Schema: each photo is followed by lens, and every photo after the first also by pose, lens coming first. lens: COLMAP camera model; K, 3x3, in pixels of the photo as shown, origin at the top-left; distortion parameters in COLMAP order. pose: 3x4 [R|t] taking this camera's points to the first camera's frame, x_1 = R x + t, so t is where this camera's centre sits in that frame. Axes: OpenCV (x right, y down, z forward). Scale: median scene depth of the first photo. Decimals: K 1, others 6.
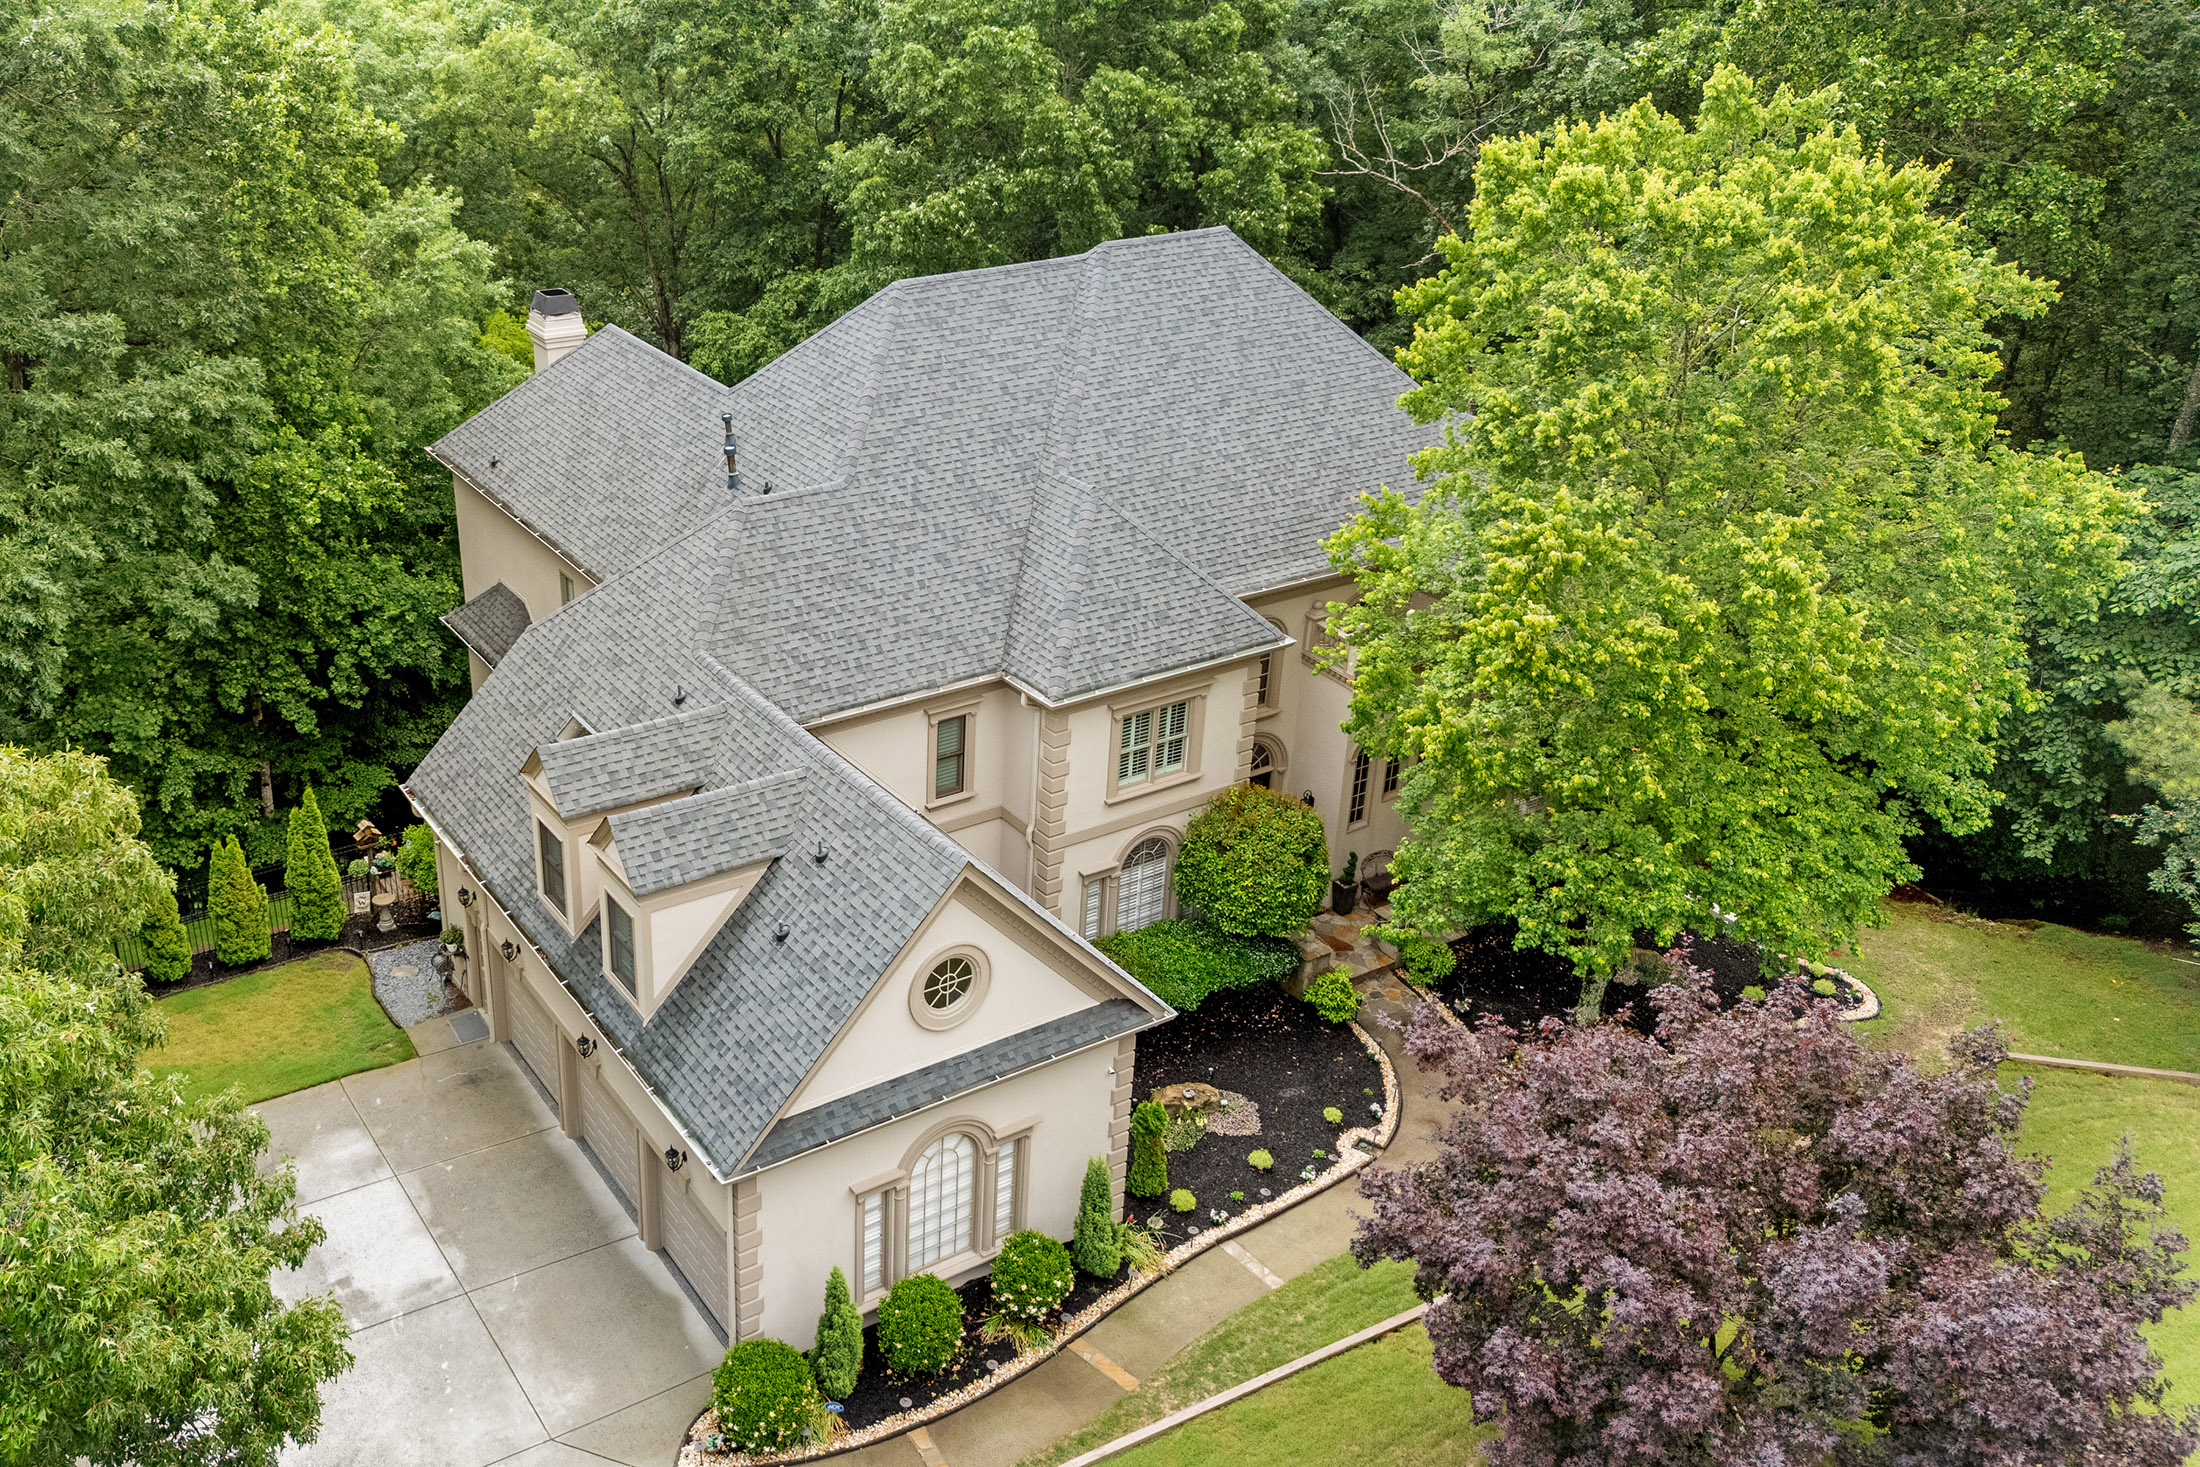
lens RADIAL K [[1897.3, 0, 1106.3], [0, 1897.3, 633.7], [0, 0, 1]] dist [0.039916, -0.003862]
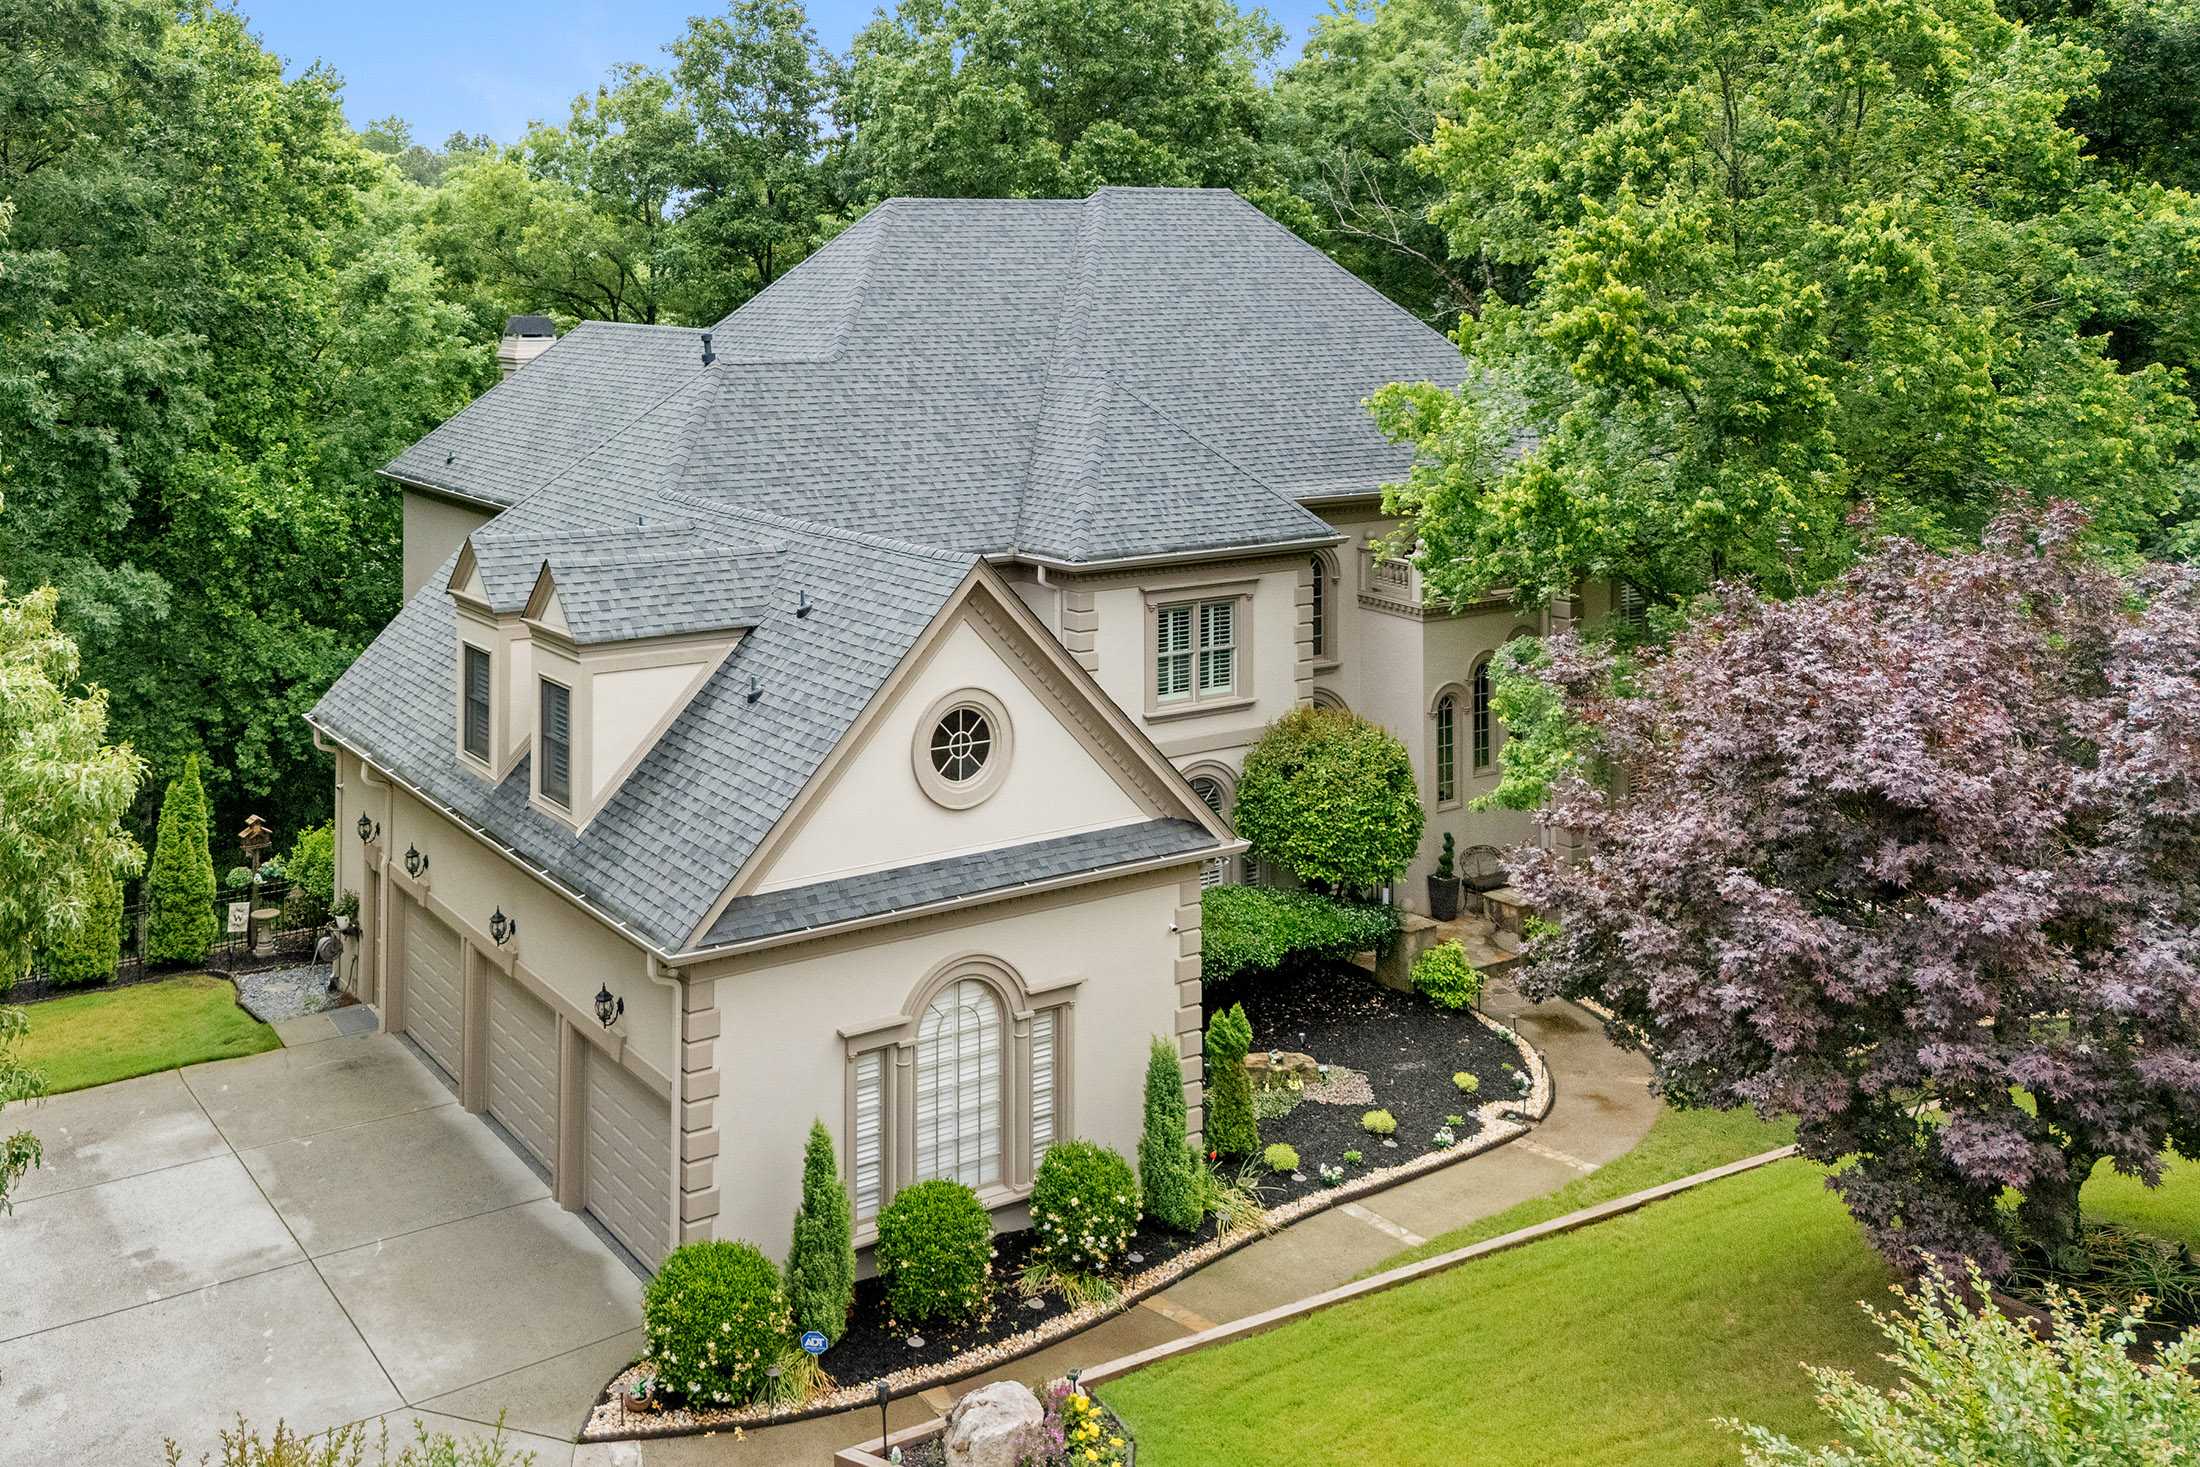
lens RADIAL K [[1971.7, 0, 1089.8], [0, 1971.7, 733.4], [0, 0, 1]] dist [0.040349, 0.003021]
pose [[0.998357, -0.057171, 0.003739, -0.028906], [0.052906, 0.894912, -0.443095, 0.497373], [0.021986, 0.442565, 0.896467, 0.231453]]
